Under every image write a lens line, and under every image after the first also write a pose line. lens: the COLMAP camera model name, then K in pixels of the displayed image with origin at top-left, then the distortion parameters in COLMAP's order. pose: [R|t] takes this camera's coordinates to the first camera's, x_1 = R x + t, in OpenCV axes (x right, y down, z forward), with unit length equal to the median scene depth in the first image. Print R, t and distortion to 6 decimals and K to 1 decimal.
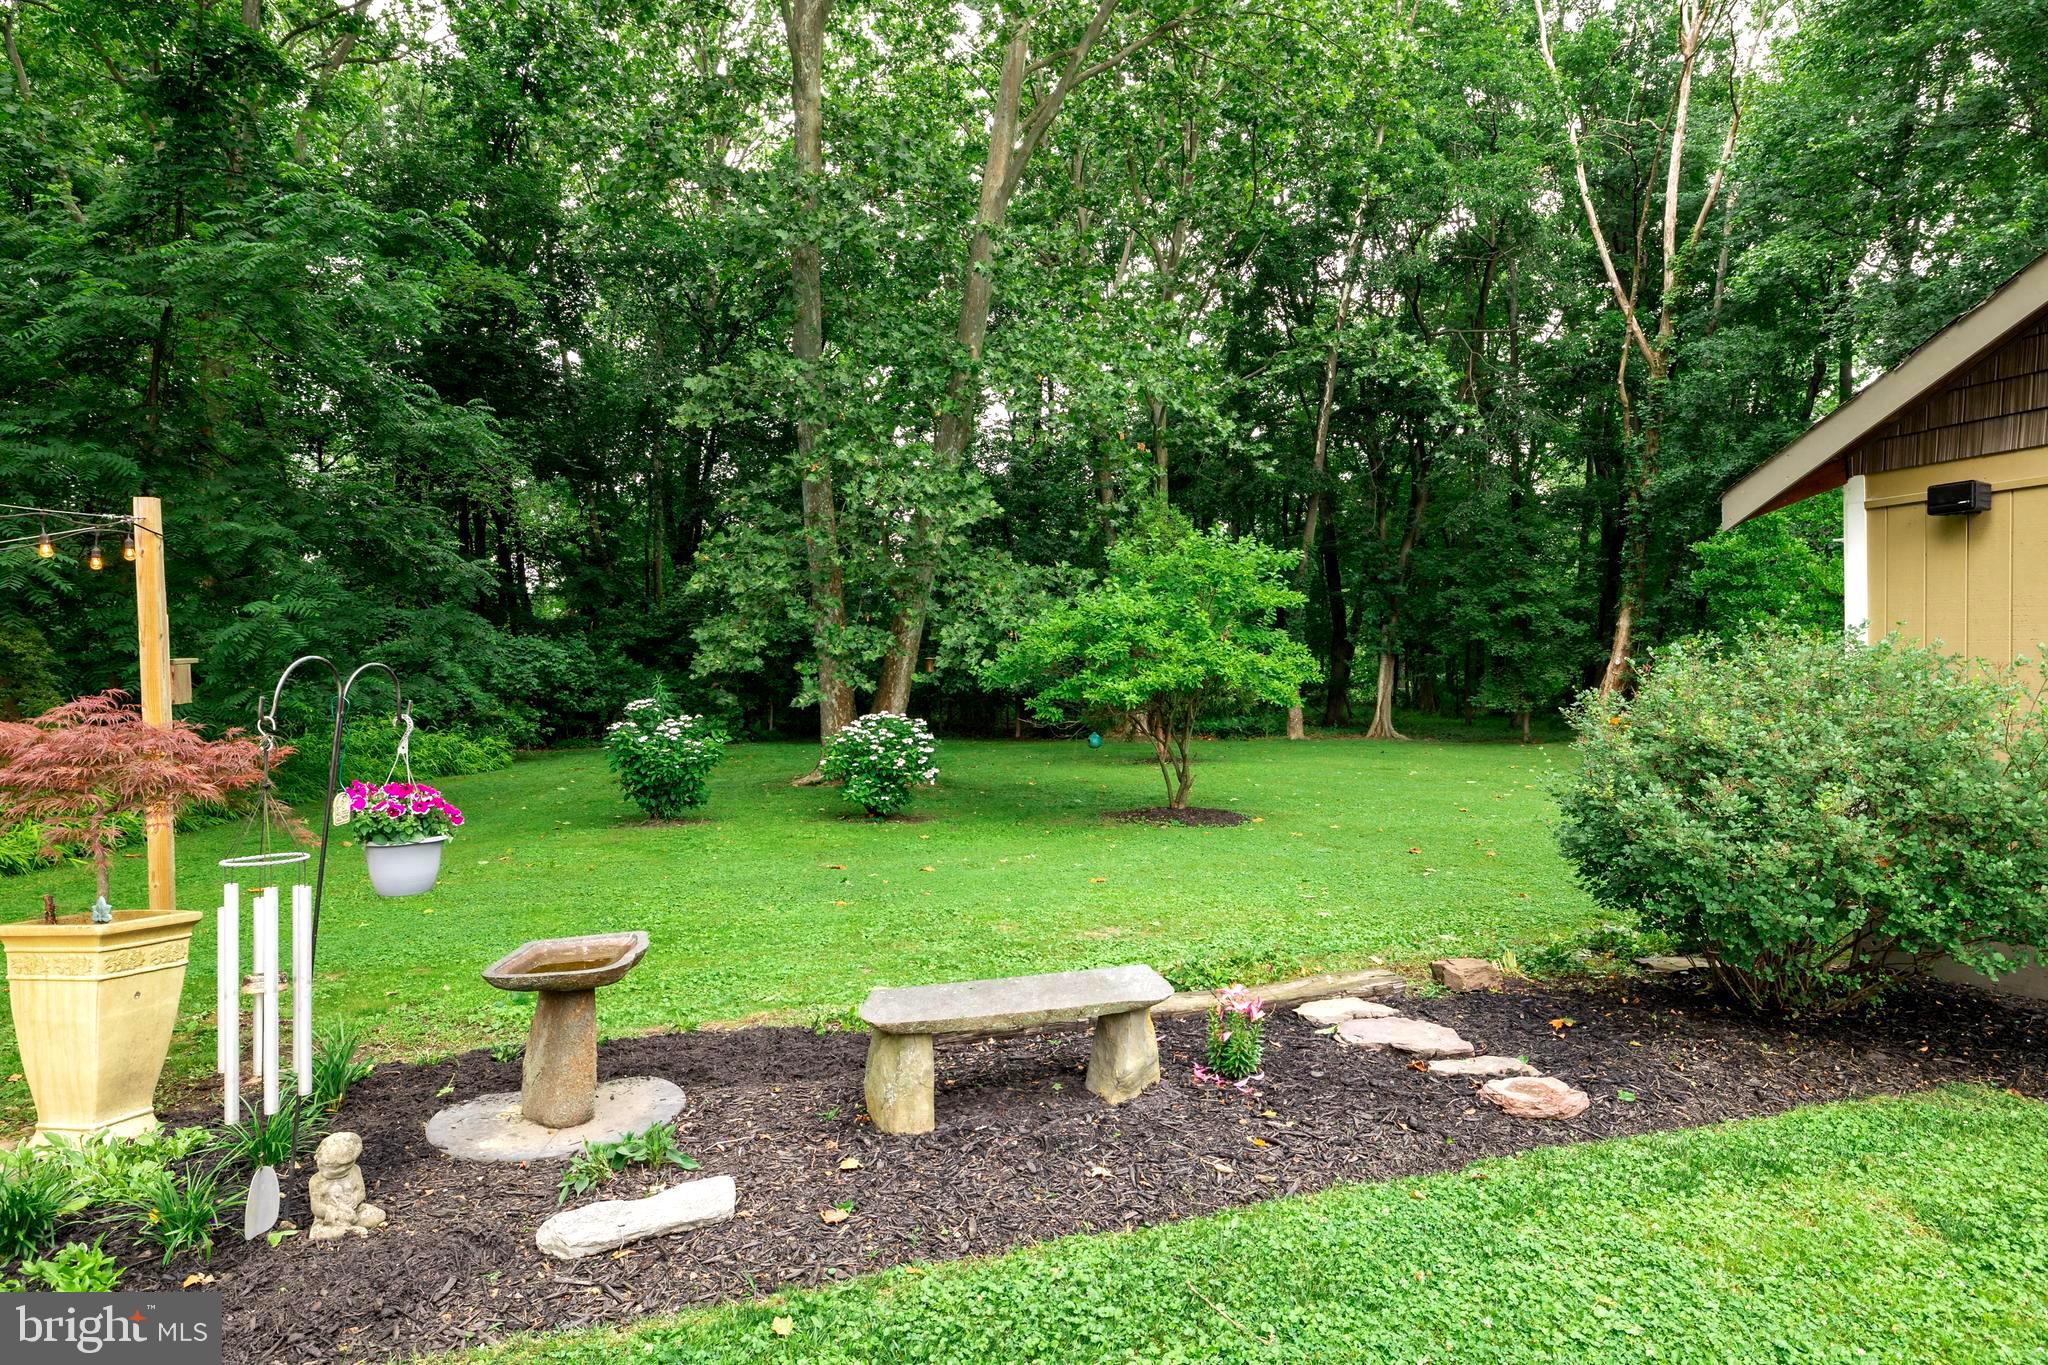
lens RADIAL K [[1202.7, 0, 1025.2], [0, 1202.7, 678.7], [0, 0, 1]] dist [0.000485, -0.001787]
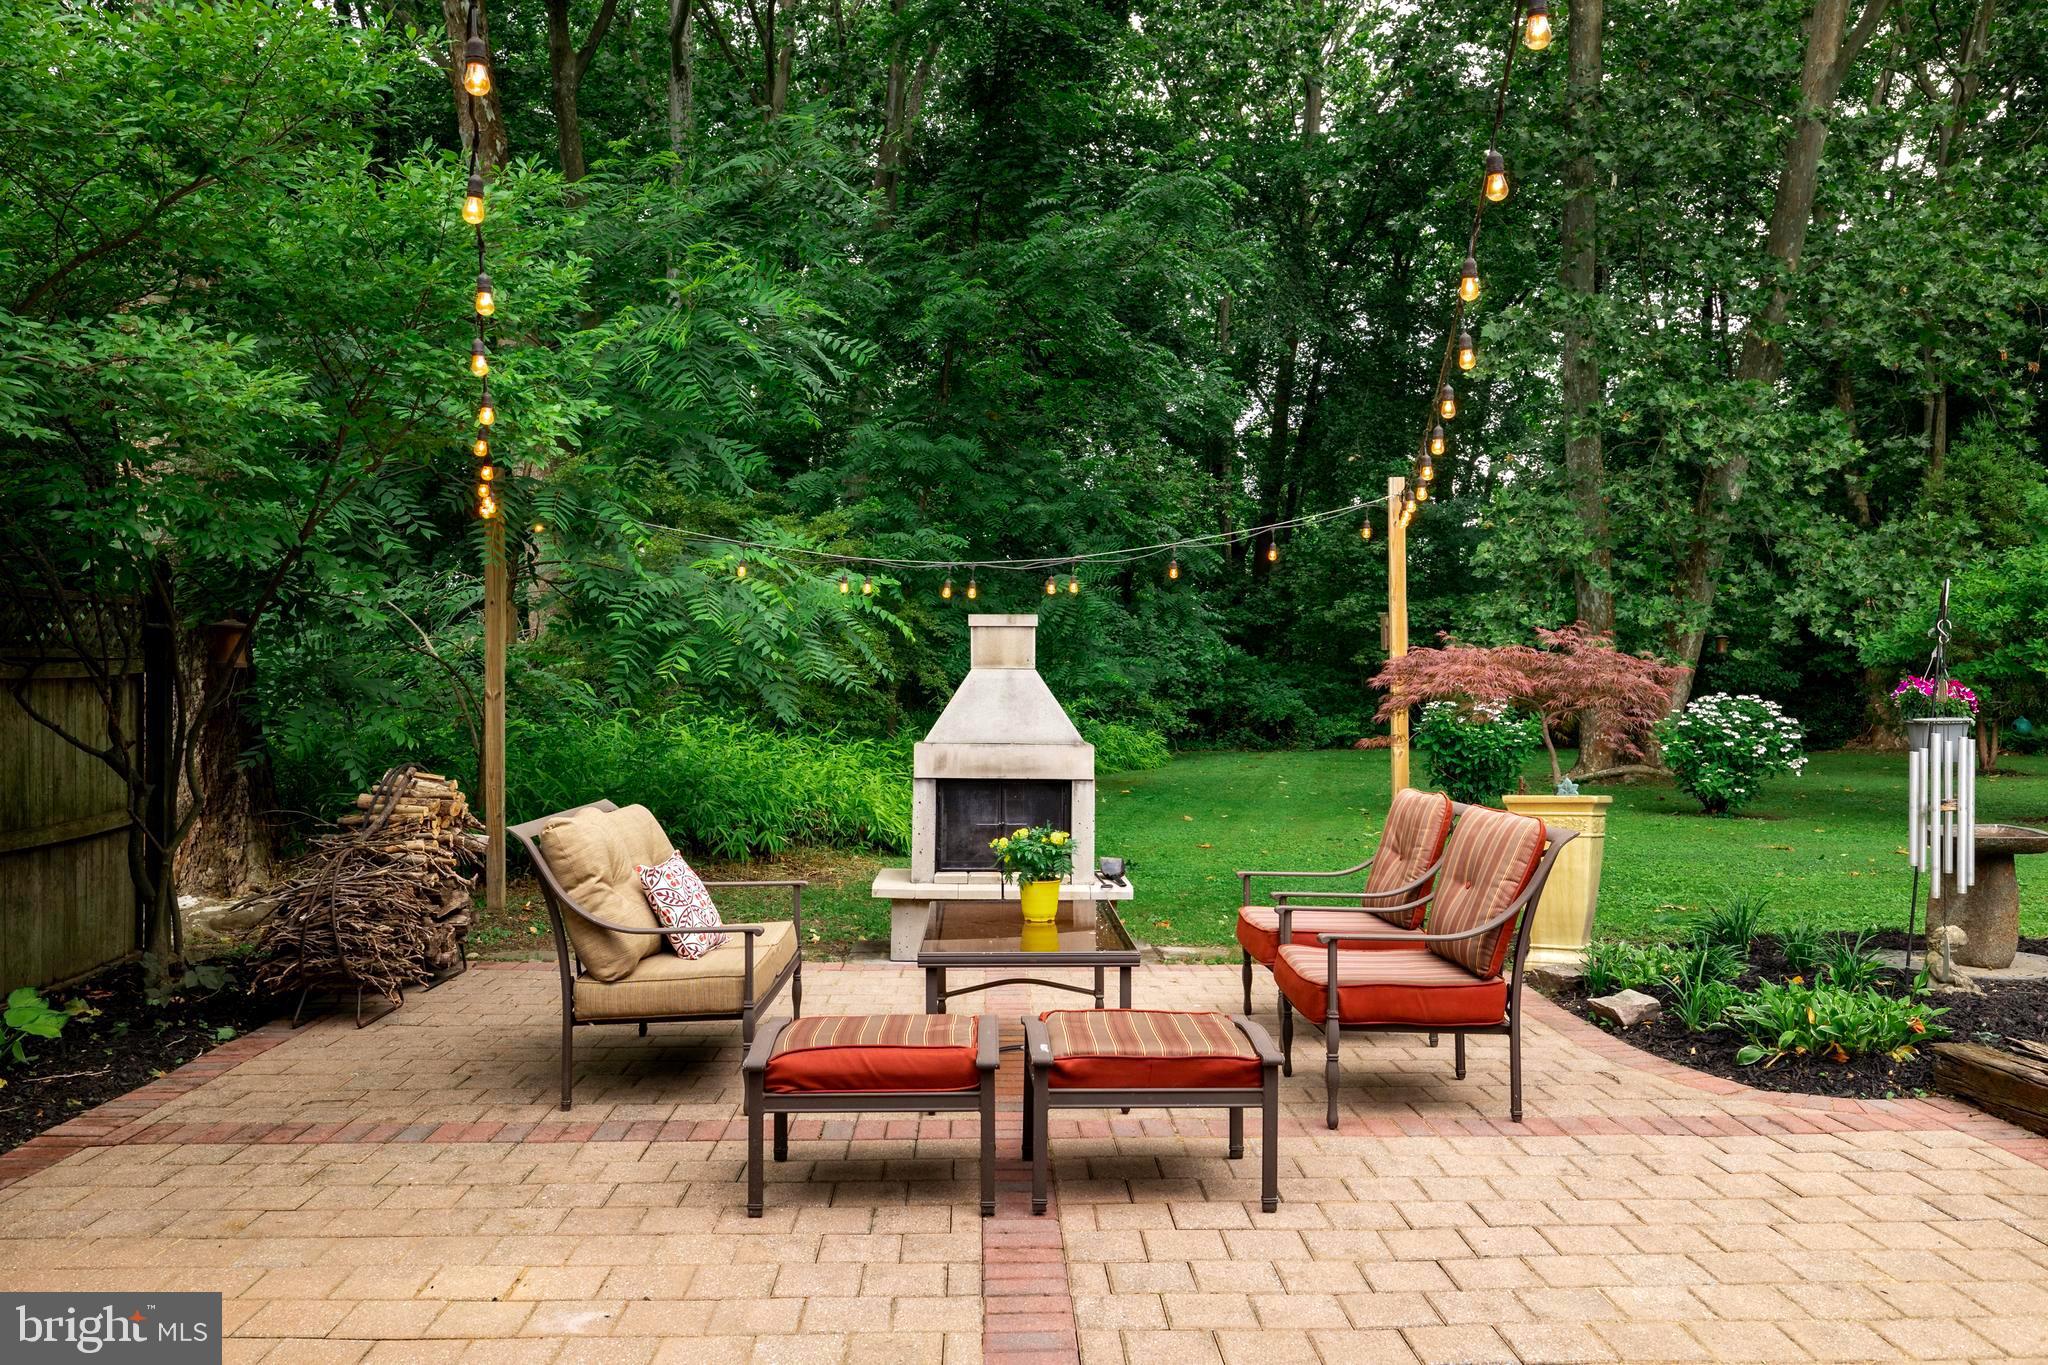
lens RADIAL K [[1564.3, 0, 1012.4], [0, 1564.3, 675.3], [0, 0, 1]] dist [0.008523, -0.000254]
pose [[0.940149, -0.002379, -0.340756, -0.229820], [-0.000200, 0.999972, -0.007533, 0.025076], [0.340765, 0.007150, 0.940121, -0.250670]]
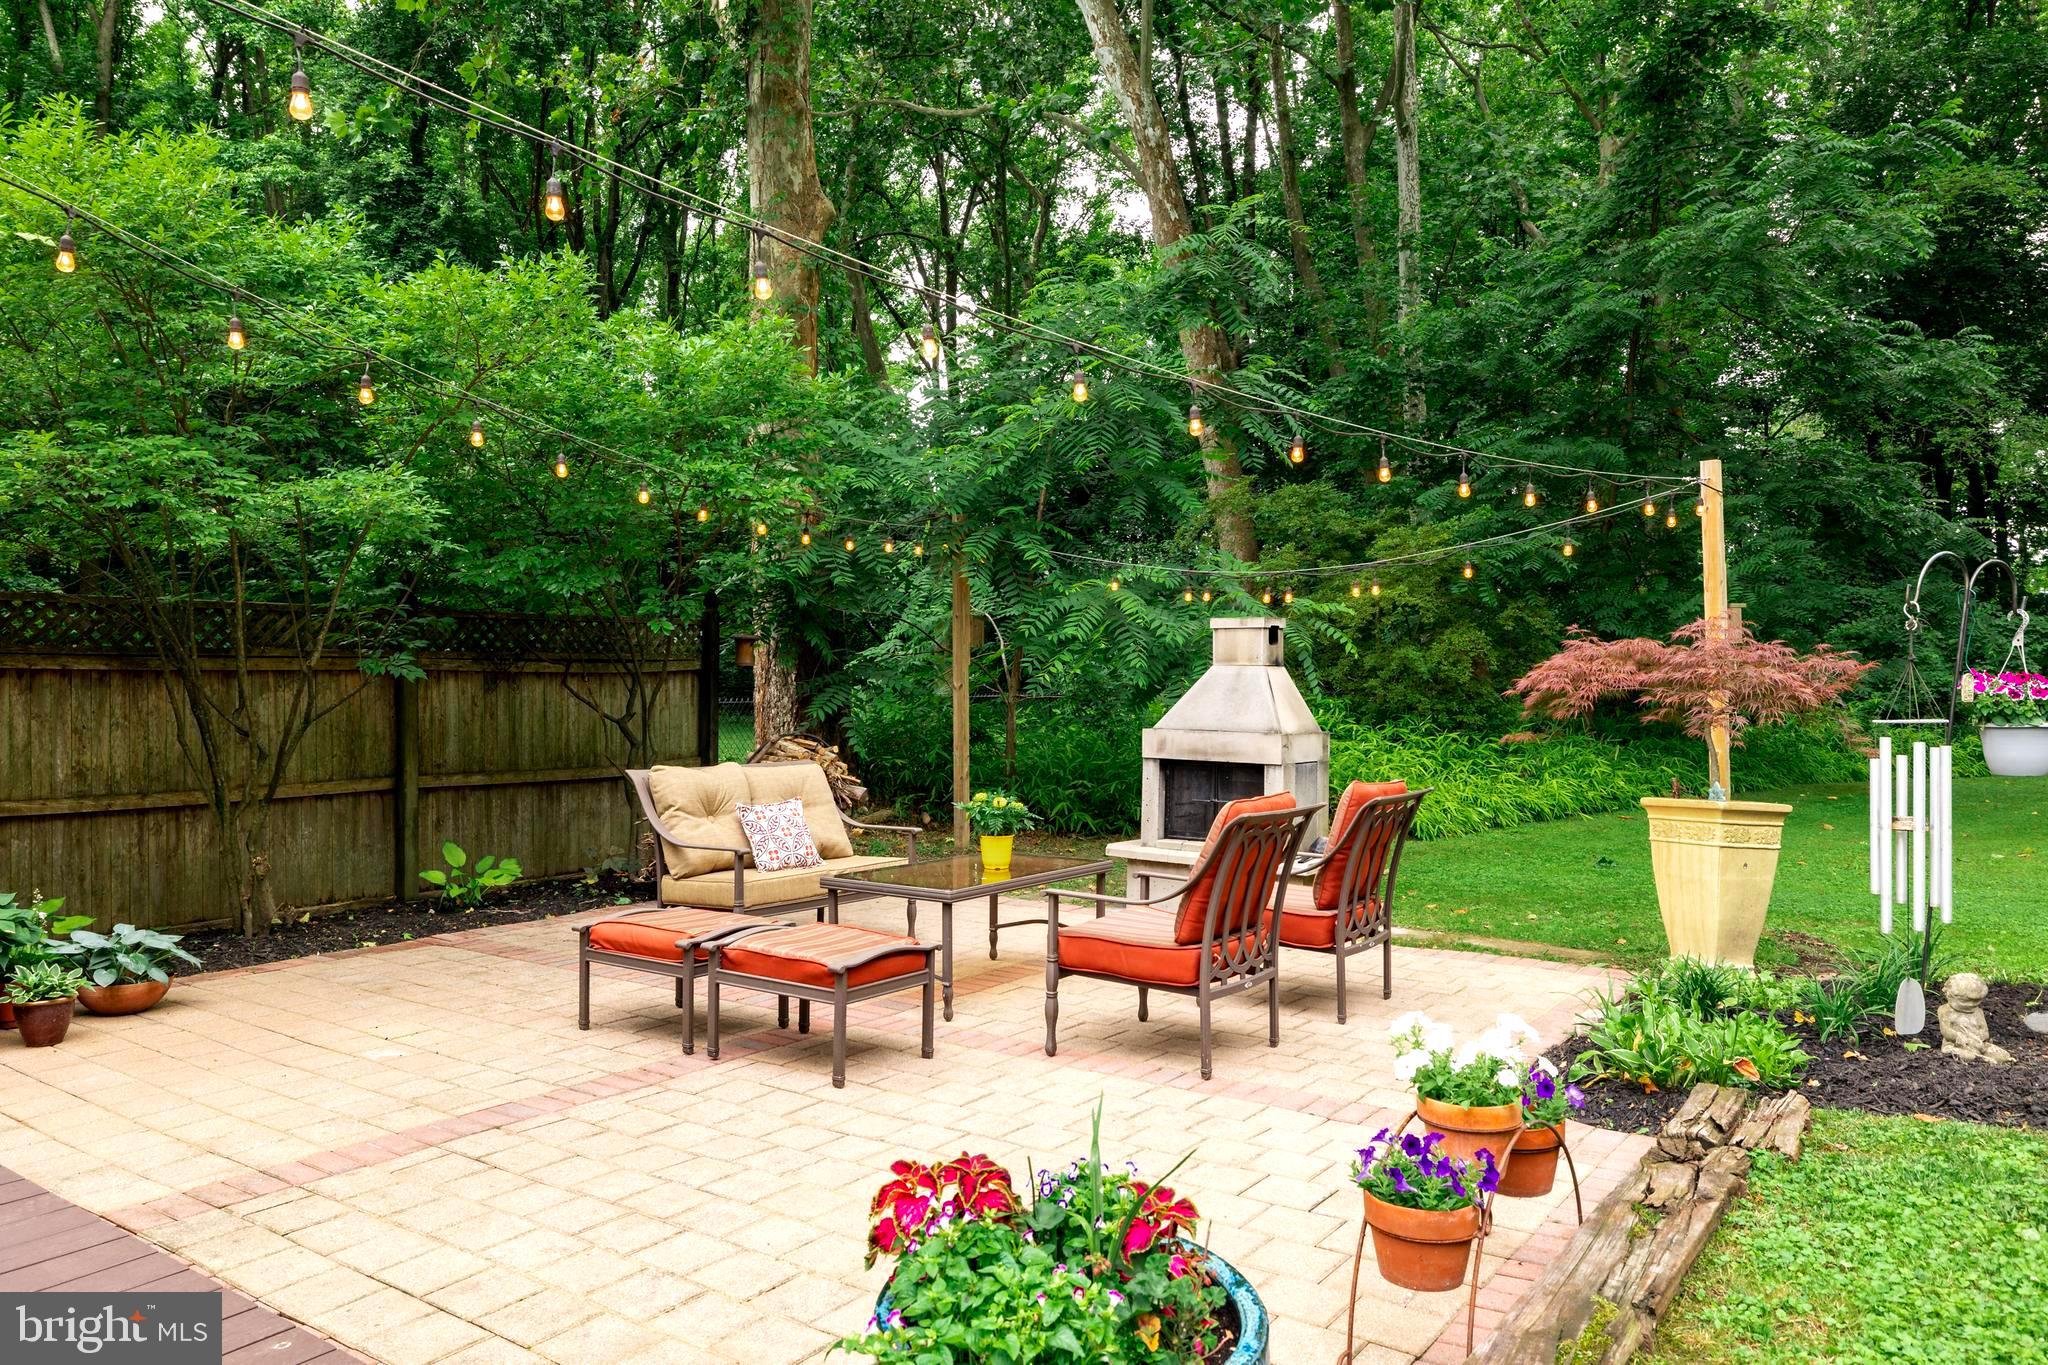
lens RADIAL K [[1420.0, 0, 1029.2], [0, 1420.0, 680.6], [0, 0, 1]] dist [-0.006069, 0.008339]
pose [[0.549517, 0.001747, -0.835480, 0.014336], [-0.006133, 0.999979, -0.001943, 0.026271], [0.835460, 0.006192, 0.549517, -0.112287]]
